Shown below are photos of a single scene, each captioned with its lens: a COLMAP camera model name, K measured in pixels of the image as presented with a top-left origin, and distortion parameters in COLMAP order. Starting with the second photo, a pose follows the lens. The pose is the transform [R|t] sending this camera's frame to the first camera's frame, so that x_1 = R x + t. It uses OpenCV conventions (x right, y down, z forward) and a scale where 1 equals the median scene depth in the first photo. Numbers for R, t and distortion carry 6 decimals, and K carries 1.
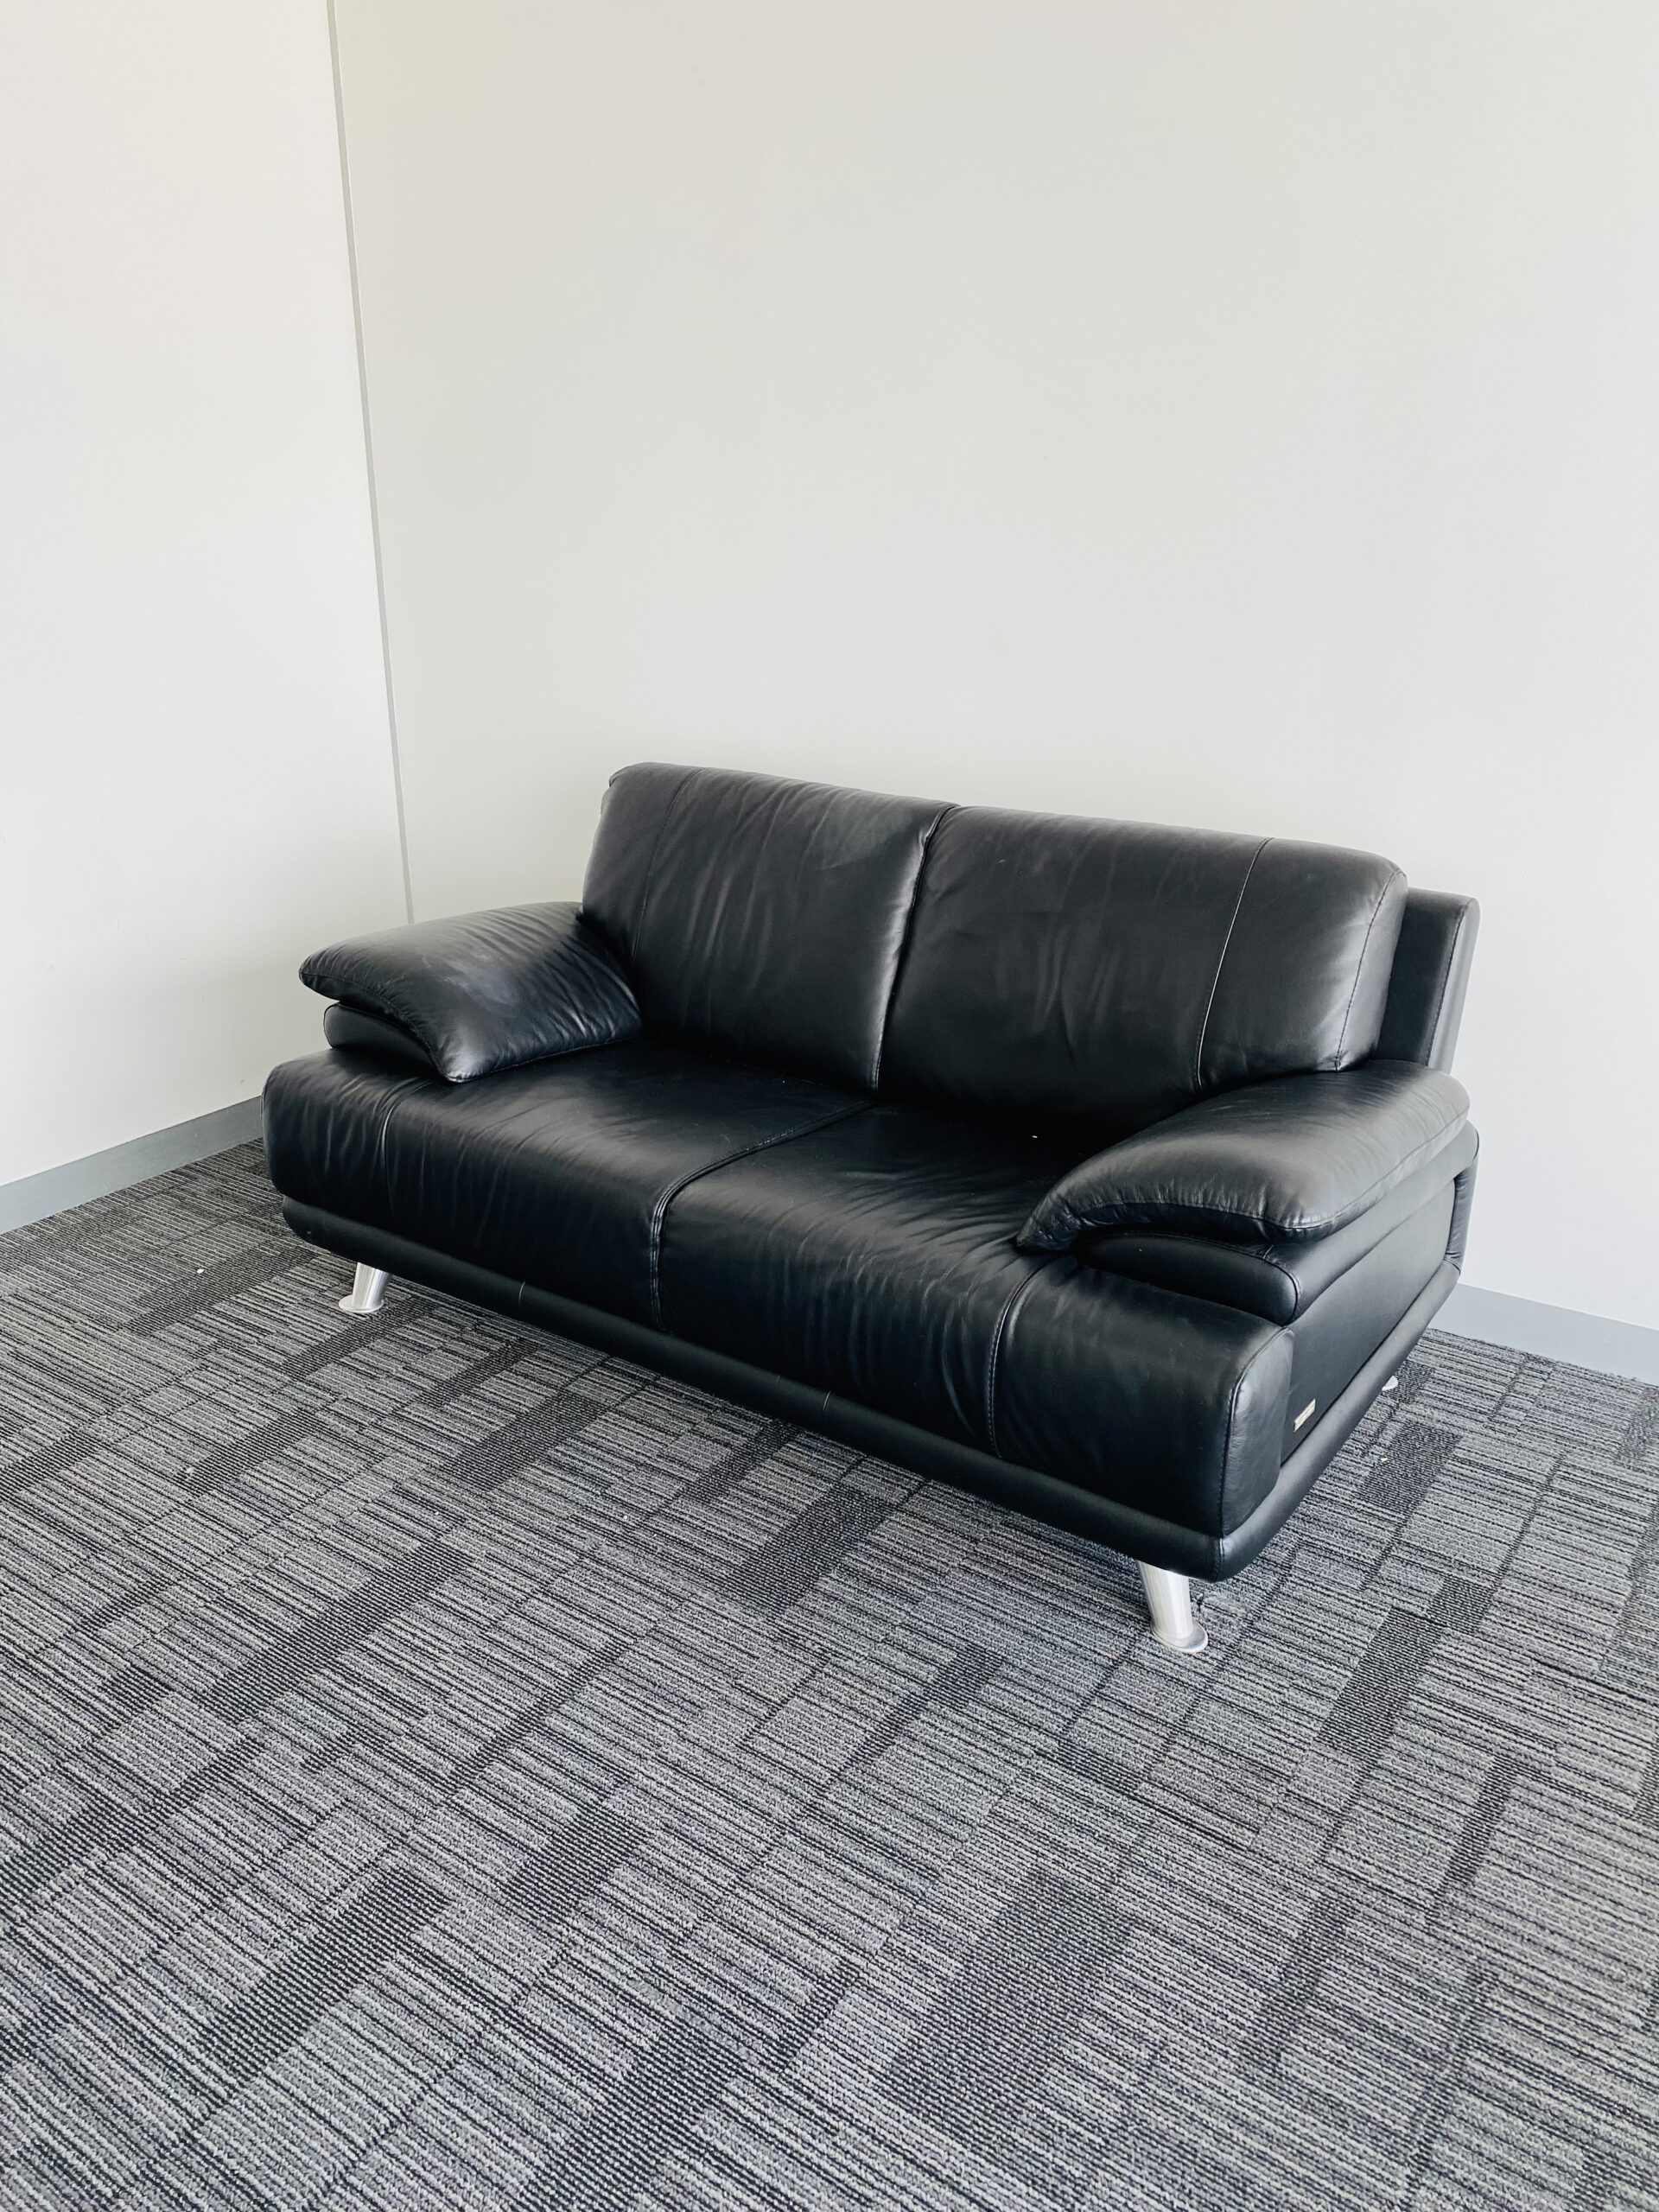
lens RADIAL K [[1687.5, 0, 838.3], [0, 1687.5, 1088.5], [0, 0, 1]] dist [0.020054, -0.011377]
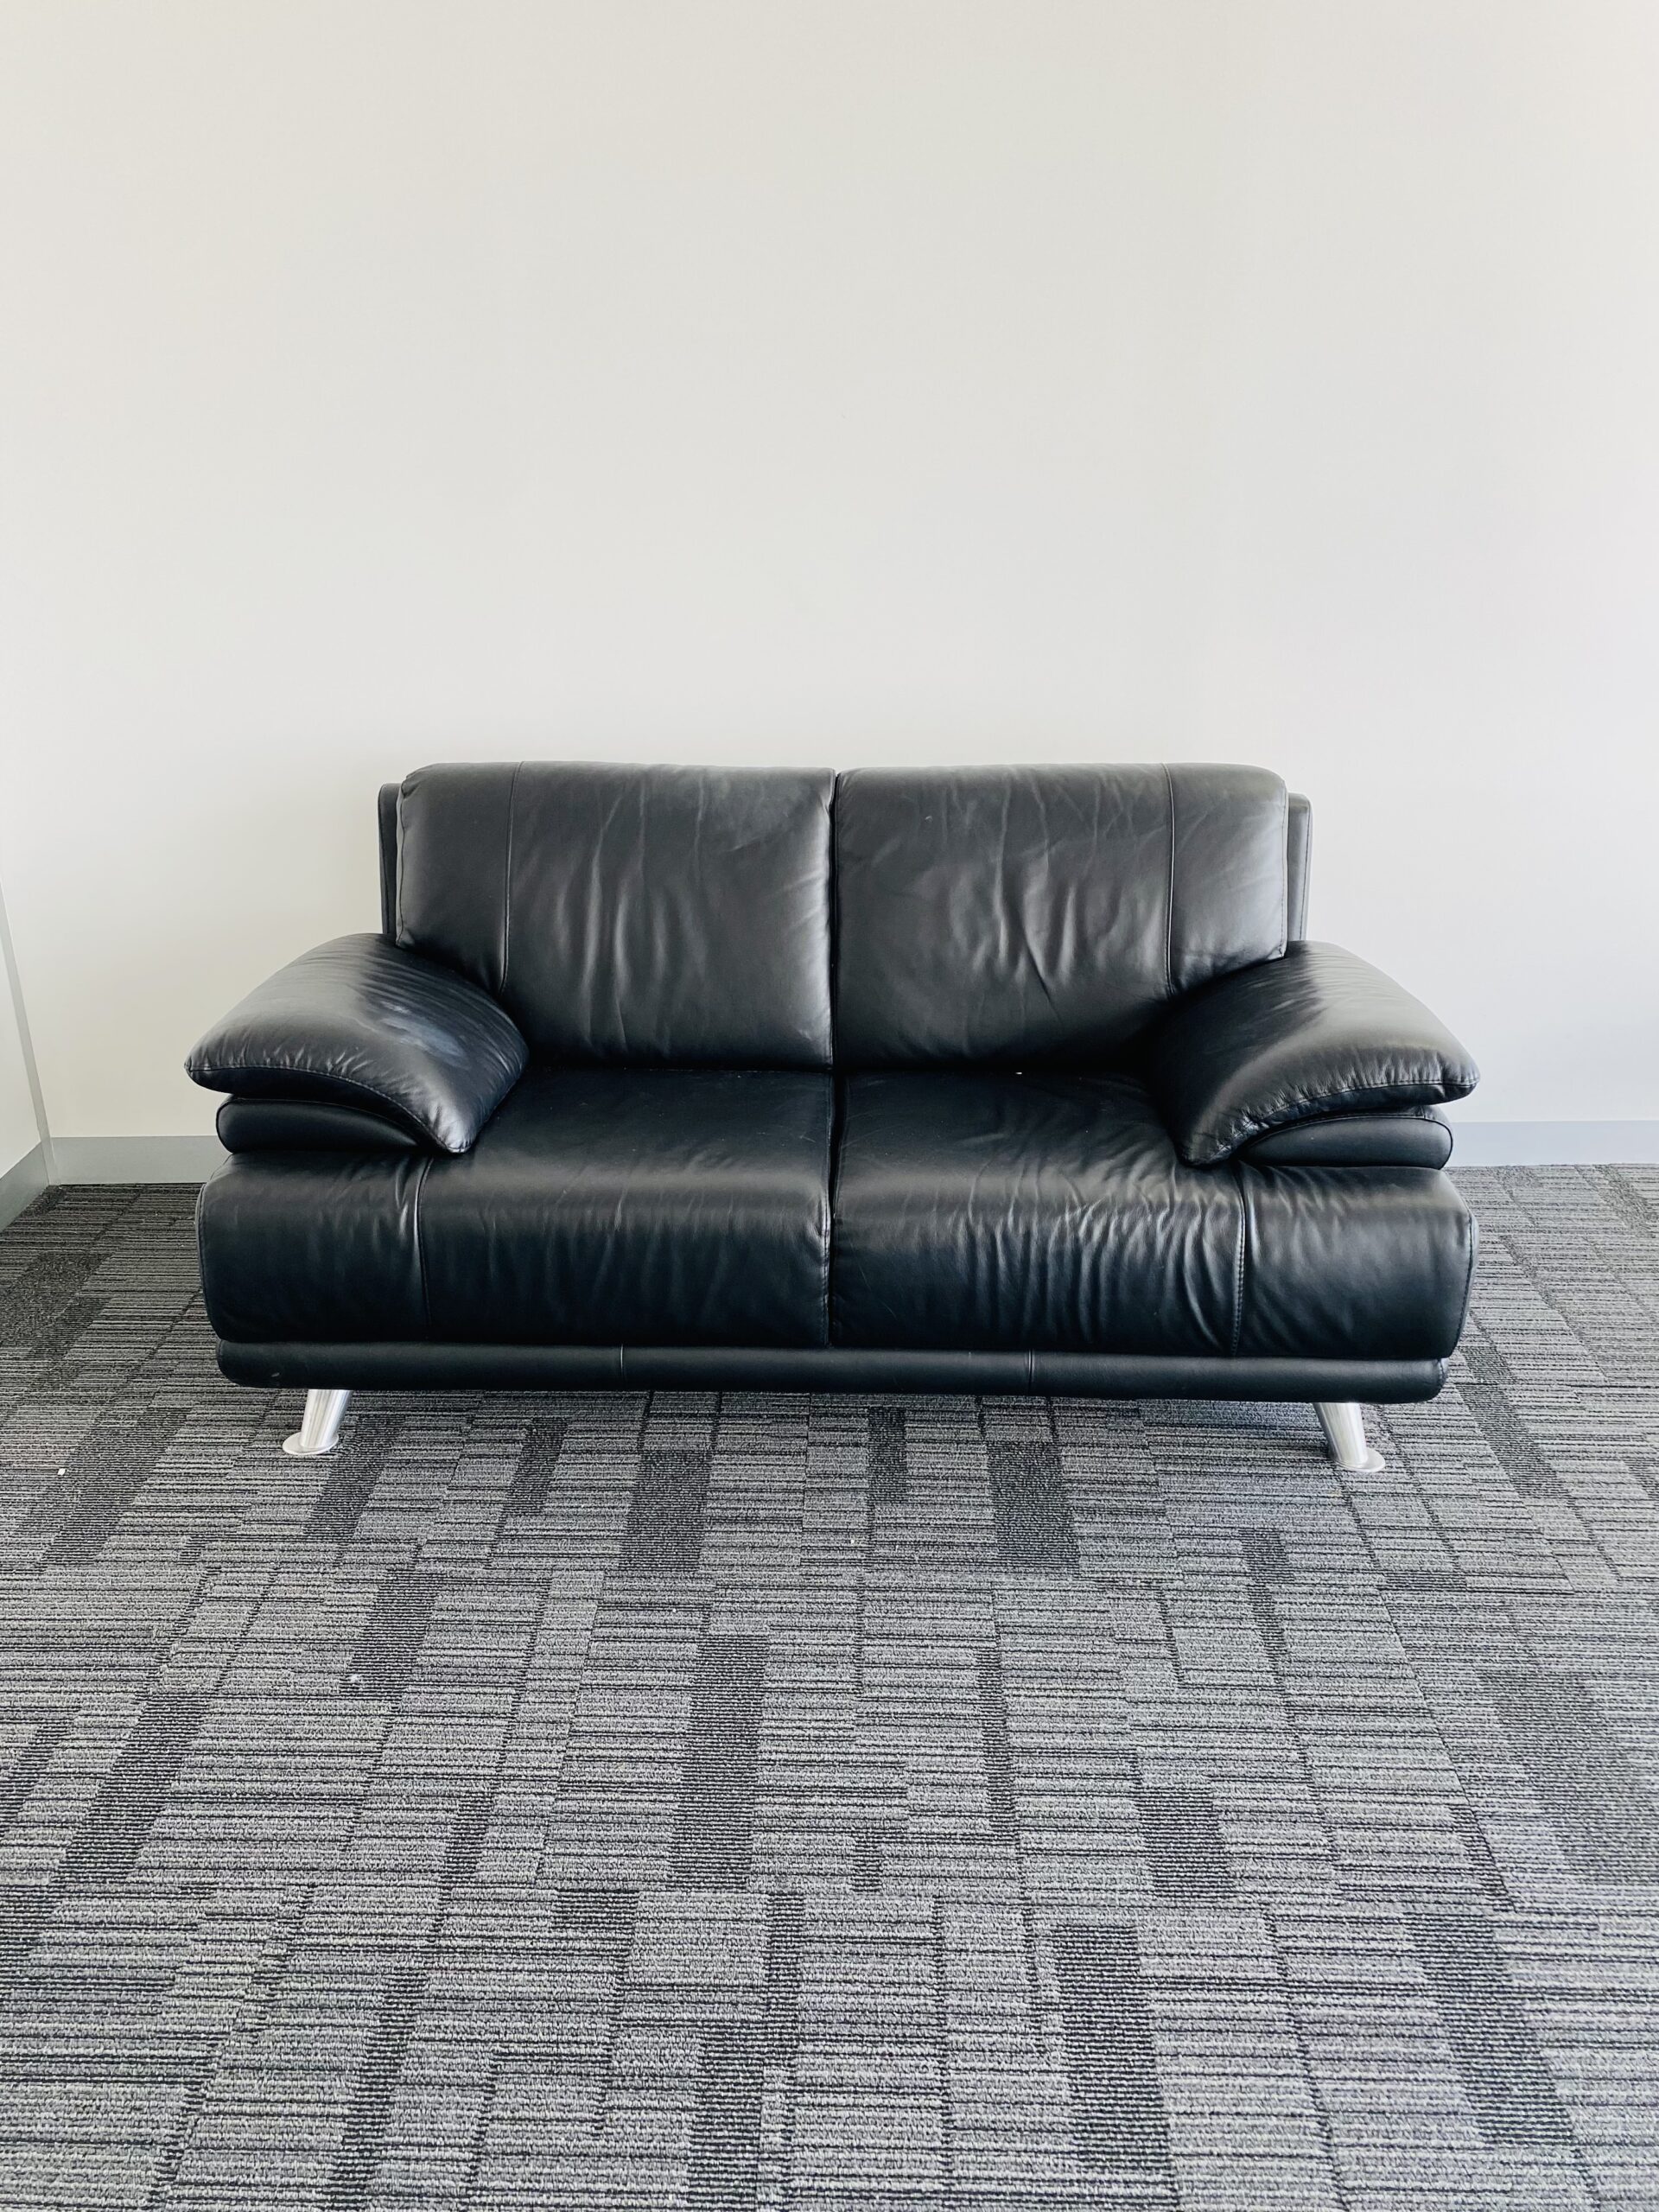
lens RADIAL K [[1687.5, 0, 838.3], [0, 1687.5, 1088.5], [0, 0, 1]] dist [0.020054, -0.011377]
pose [[0.836386, -0.212638, 0.505216, -0.638974], [0.194838, 0.976828, 0.088577, -0.096570], [-0.512343, 0.024351, 0.858435, 0.195342]]
